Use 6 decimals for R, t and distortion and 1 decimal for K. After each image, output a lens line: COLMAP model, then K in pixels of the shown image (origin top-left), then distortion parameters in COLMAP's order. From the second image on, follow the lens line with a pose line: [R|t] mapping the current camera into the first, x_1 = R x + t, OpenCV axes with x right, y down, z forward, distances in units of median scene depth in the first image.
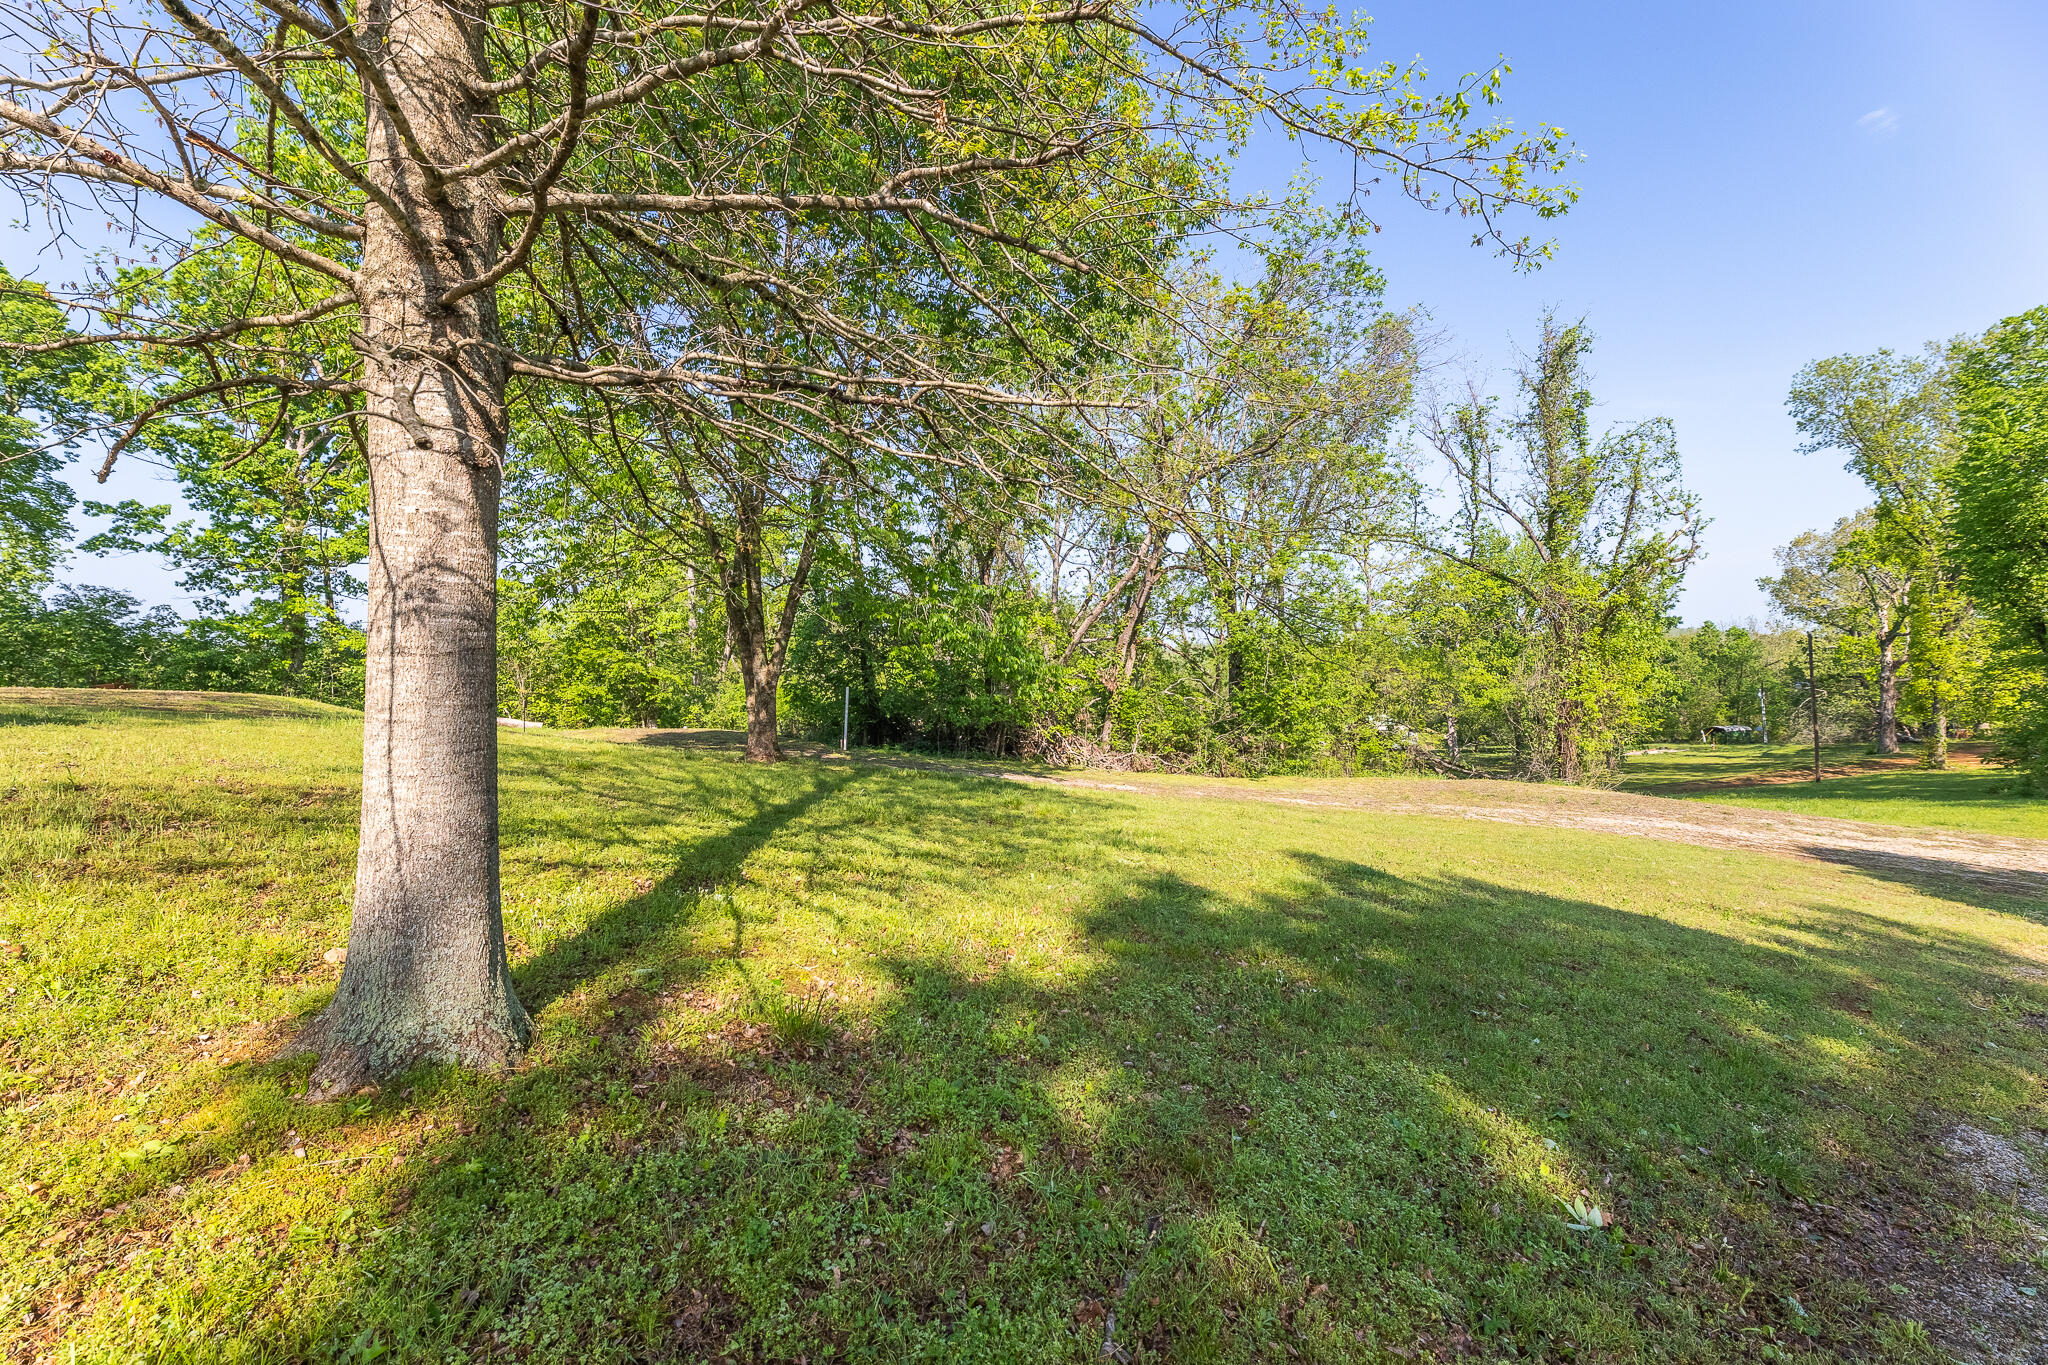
lens RADIAL K [[823.2, 0, 995.5], [0, 823.2, 671.2], [0, 0, 1]] dist [0.004317, 0.000538]
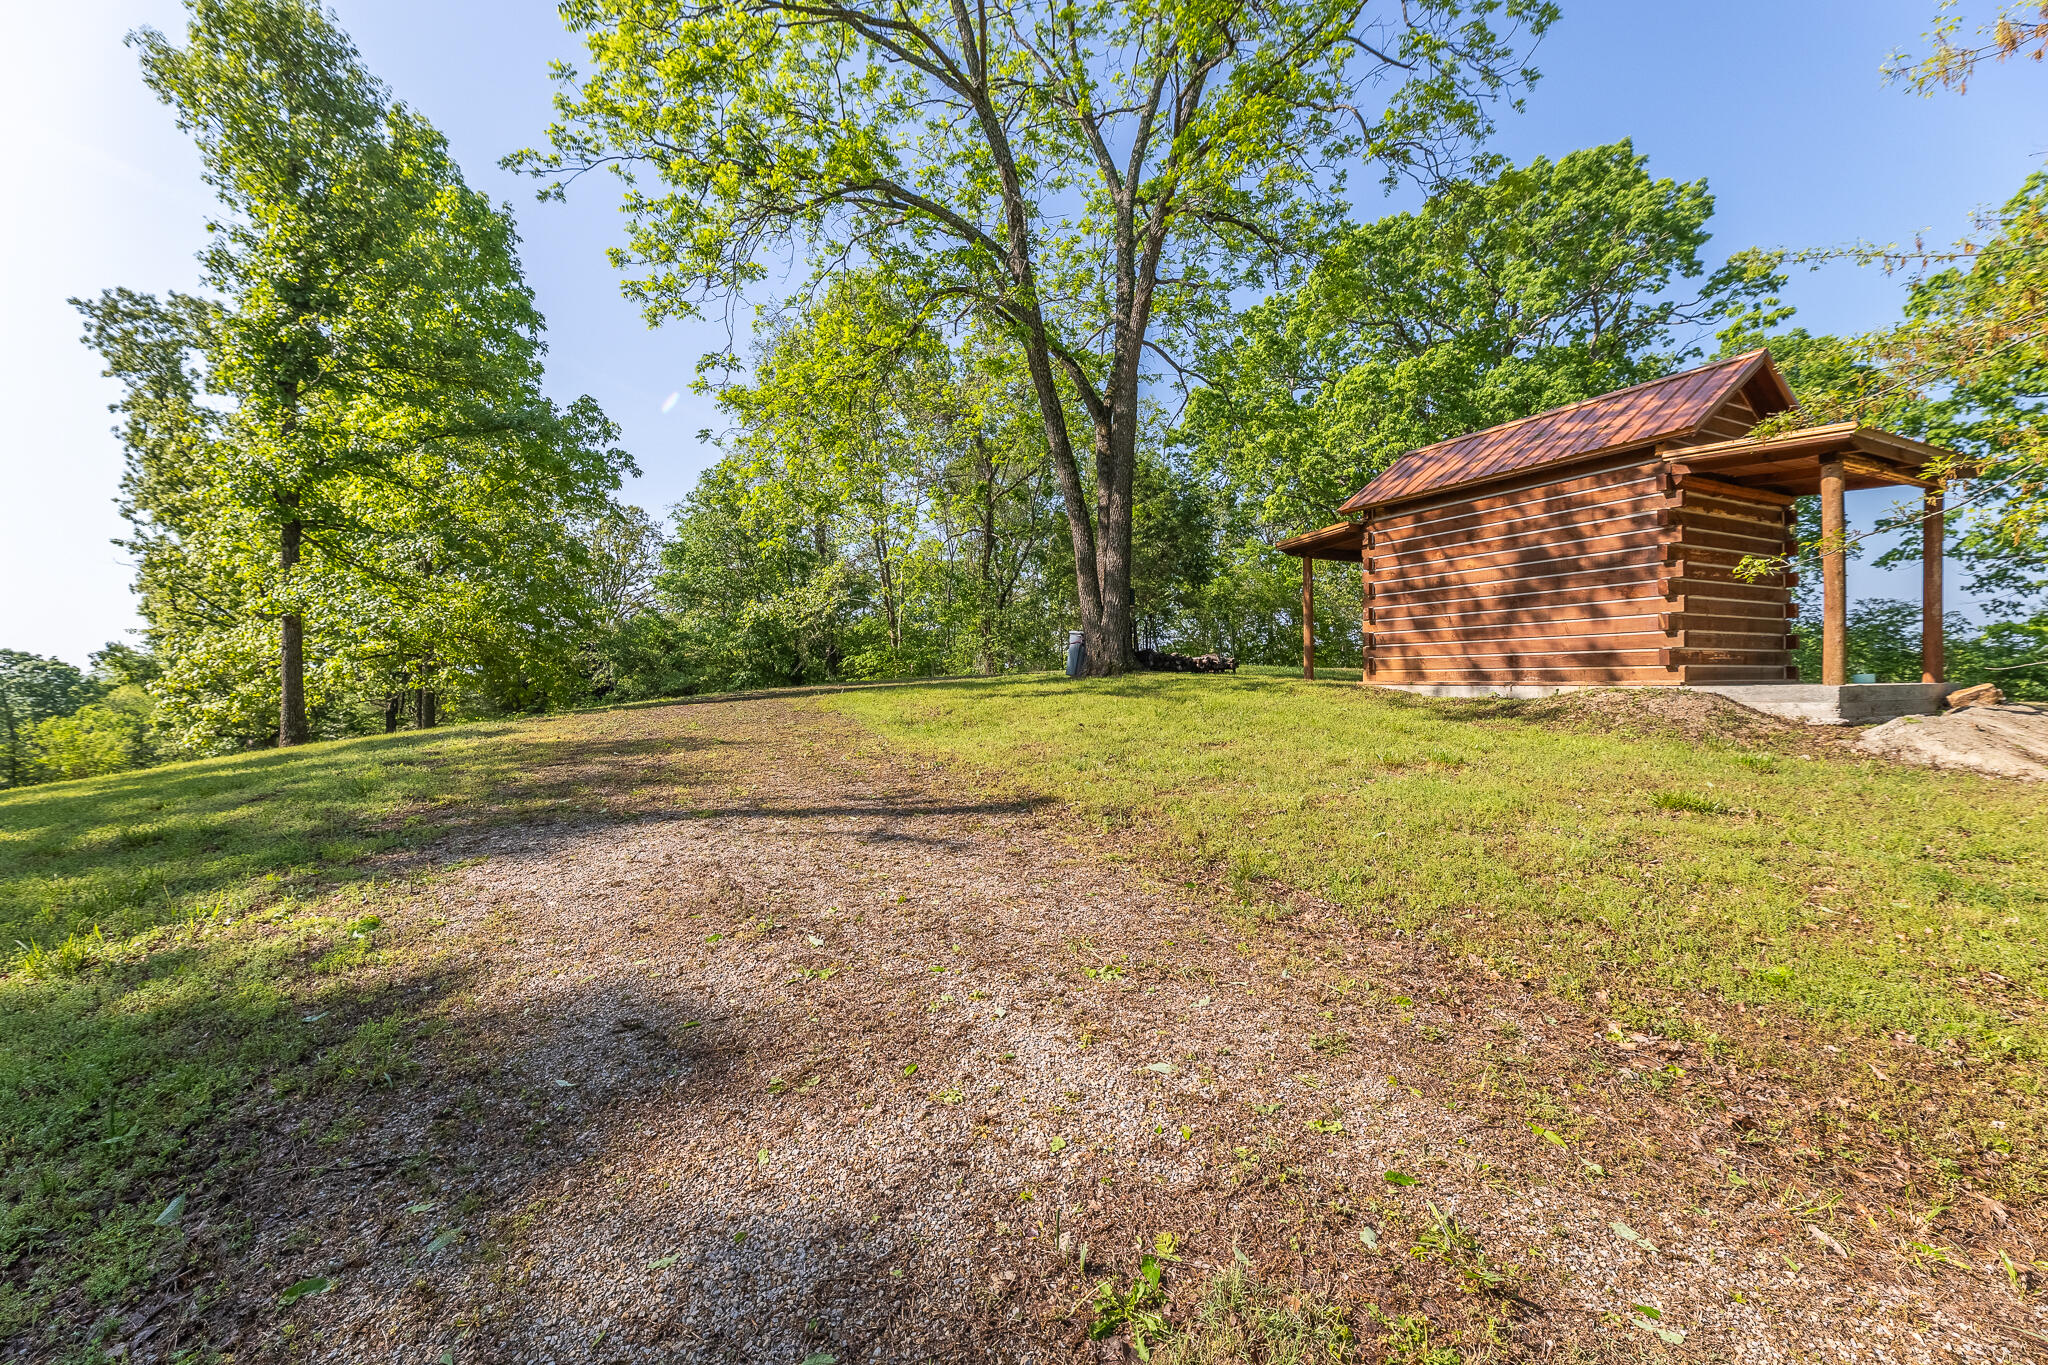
lens RADIAL K [[823.2, 0, 1033.8], [0, 823.2, 678.3], [0, 0, 1]] dist [0.004317, 0.000538]
pose [[0.015787, 0.001888, -0.999874, -0.044165], [0.003092, 0.999993, 0.001937, -0.006148], [0.999871, -0.003123, 0.015781, -0.101892]]
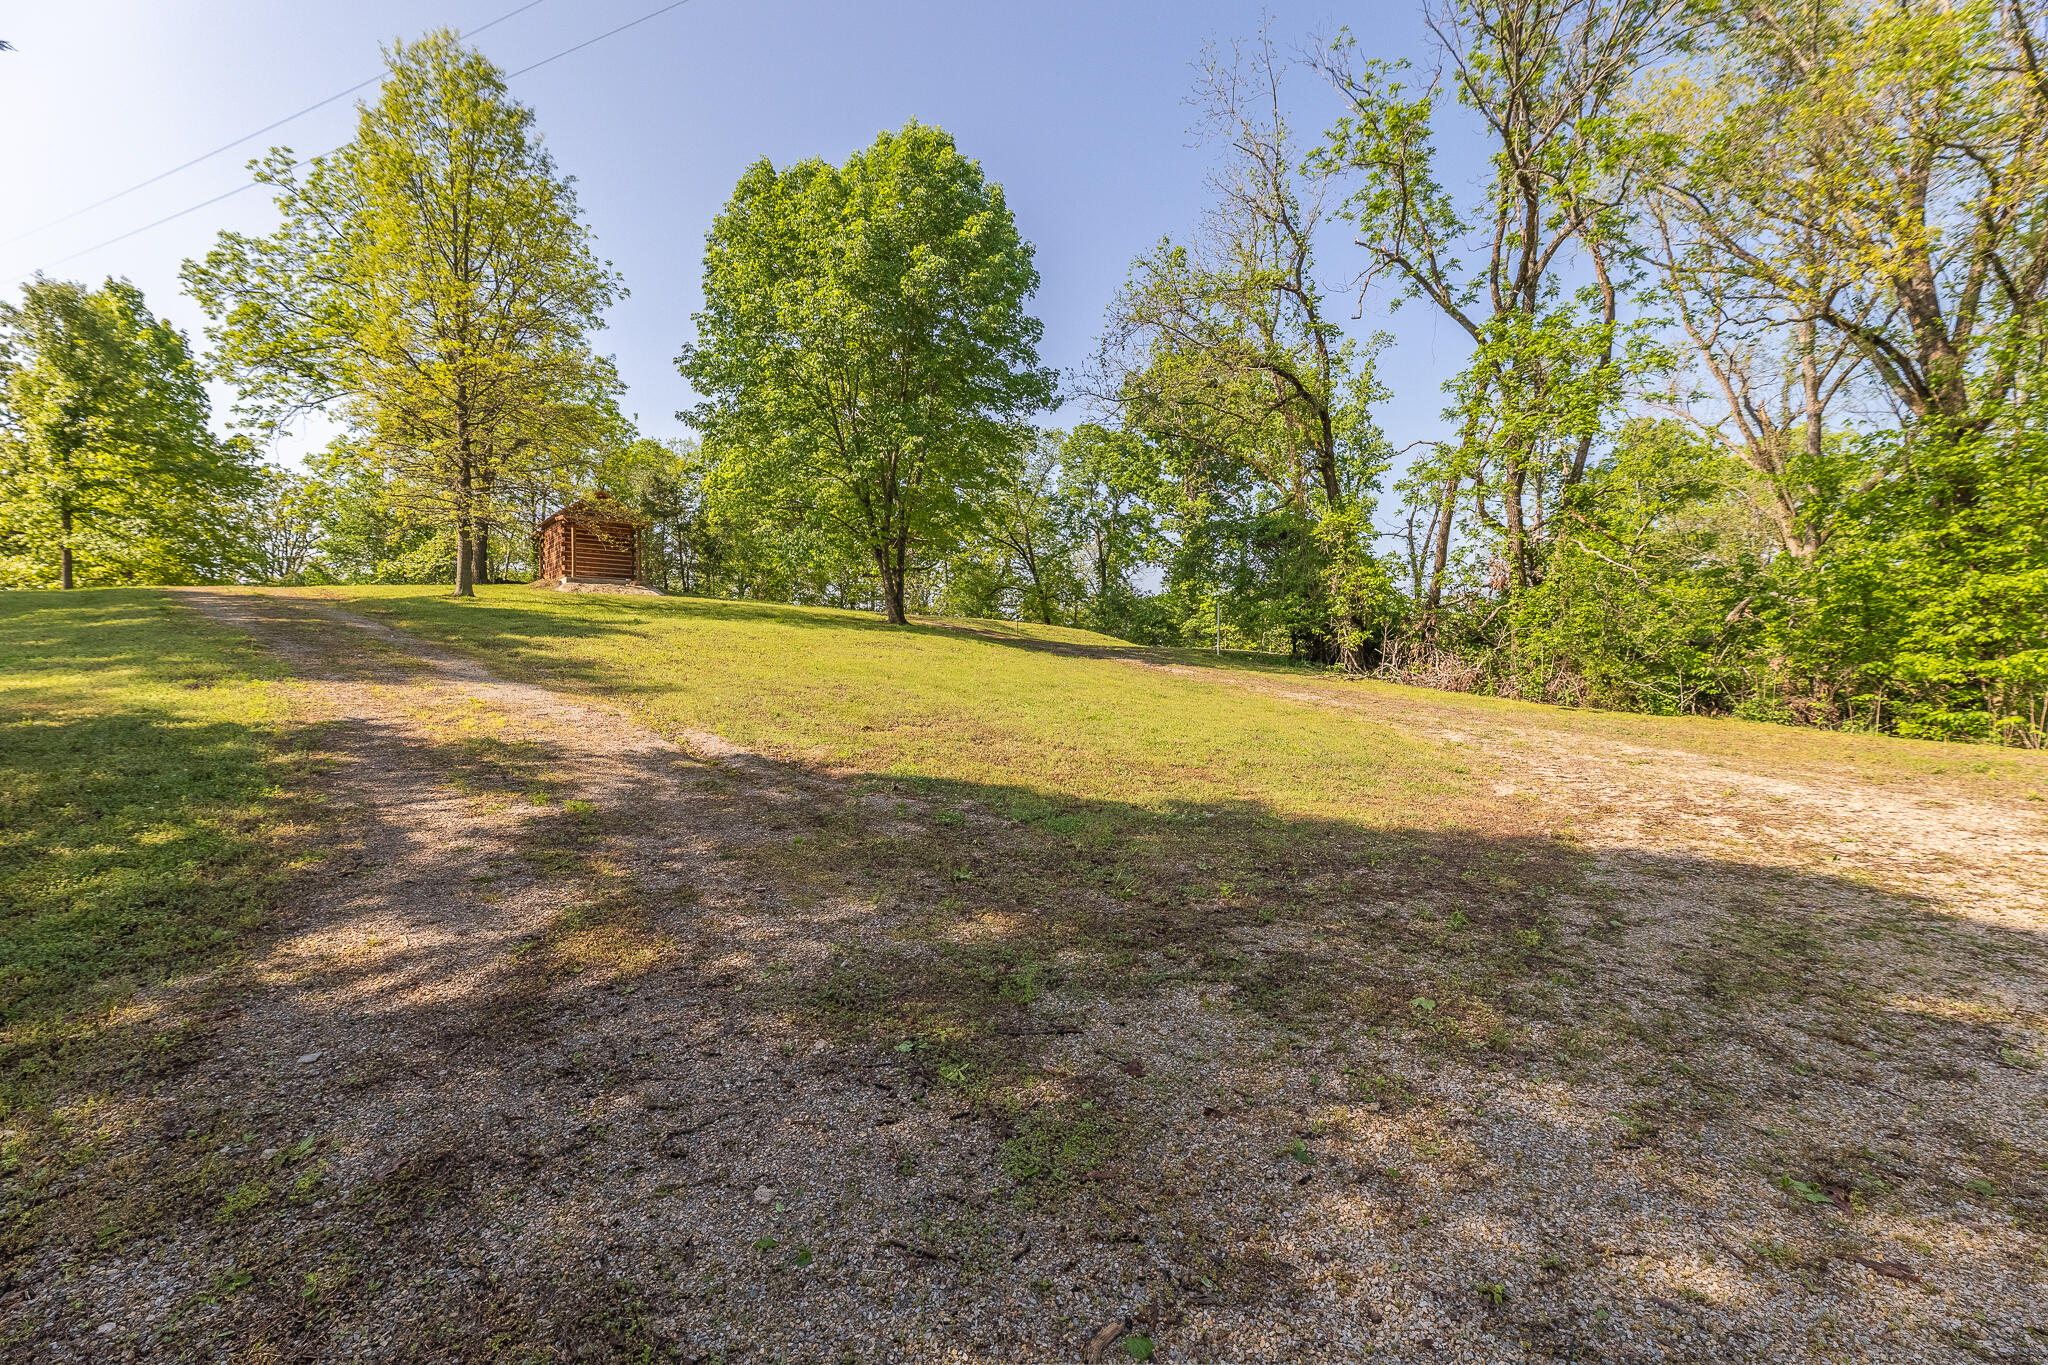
lens RADIAL K [[823.2, 0, 1033.1], [0, 823.2, 673.7], [0, 0, 1]] dist [0.004317, 0.000538]
pose [[0.241619, 0.013404, -0.970279, 0.660389], [-0.007840, 0.999899, 0.011861, 0.075617], [0.970340, 0.004741, 0.241700, 0.335381]]
